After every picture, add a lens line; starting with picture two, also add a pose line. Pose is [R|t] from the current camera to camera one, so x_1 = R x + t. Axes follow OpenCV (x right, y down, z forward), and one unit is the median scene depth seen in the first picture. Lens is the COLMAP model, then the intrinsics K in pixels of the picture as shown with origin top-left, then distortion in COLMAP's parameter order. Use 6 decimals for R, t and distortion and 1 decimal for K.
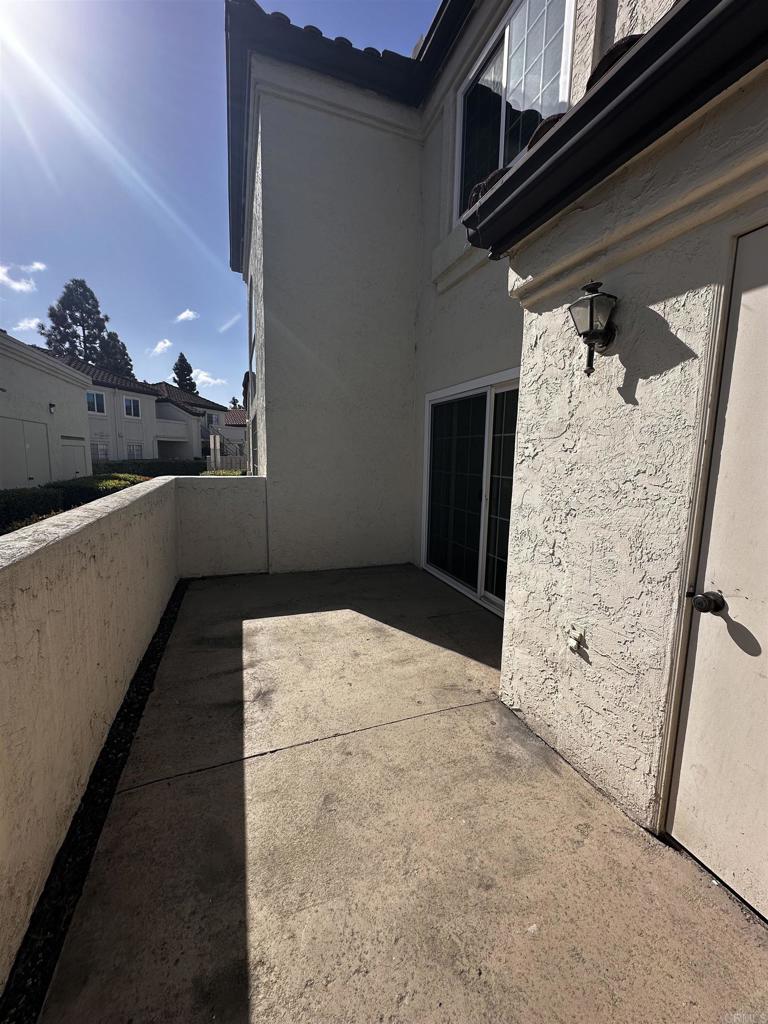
lens RADIAL K [[408.3, 0, 384.0], [0, 408.3, 512.0], [0, 0, 1]] dist [-0.002264, -0.000221]
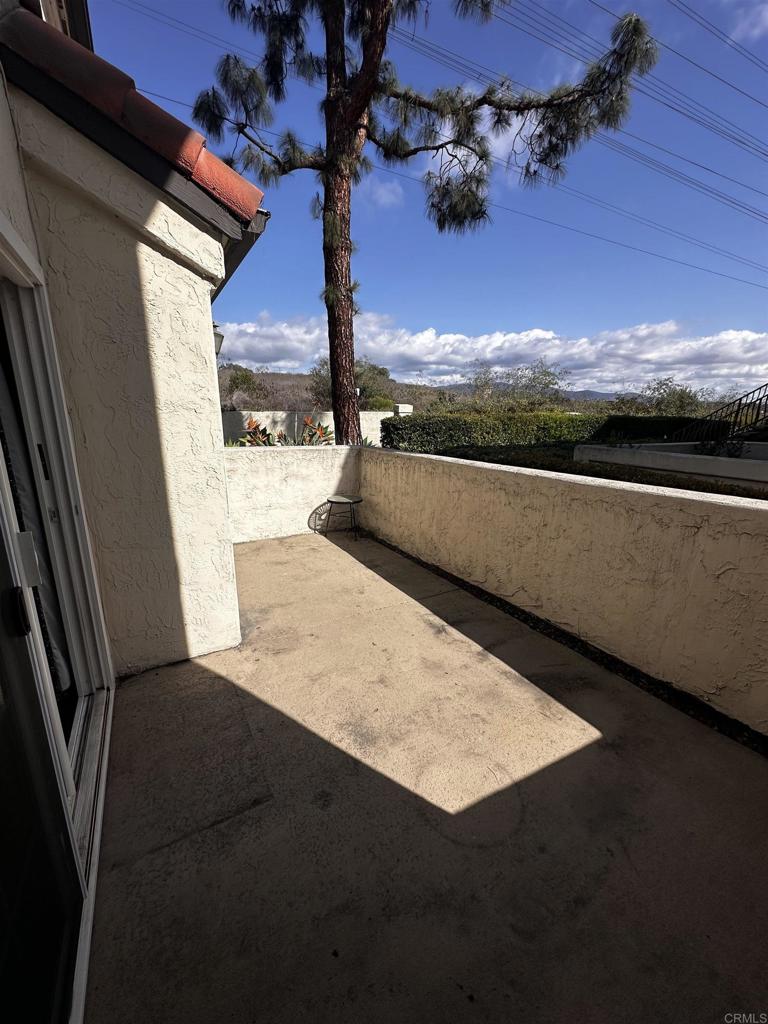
lens RADIAL K [[408.3, 0, 384.0], [0, 408.3, 512.0], [0, 0, 1]] dist [-0.002264, -0.000221]
pose [[-0.983388, 0.020323, -0.180377, 0.069006], [-0.049447, 0.926139, 0.373926, -0.270913], [0.174653, 0.376633, -0.909749, 1.598893]]
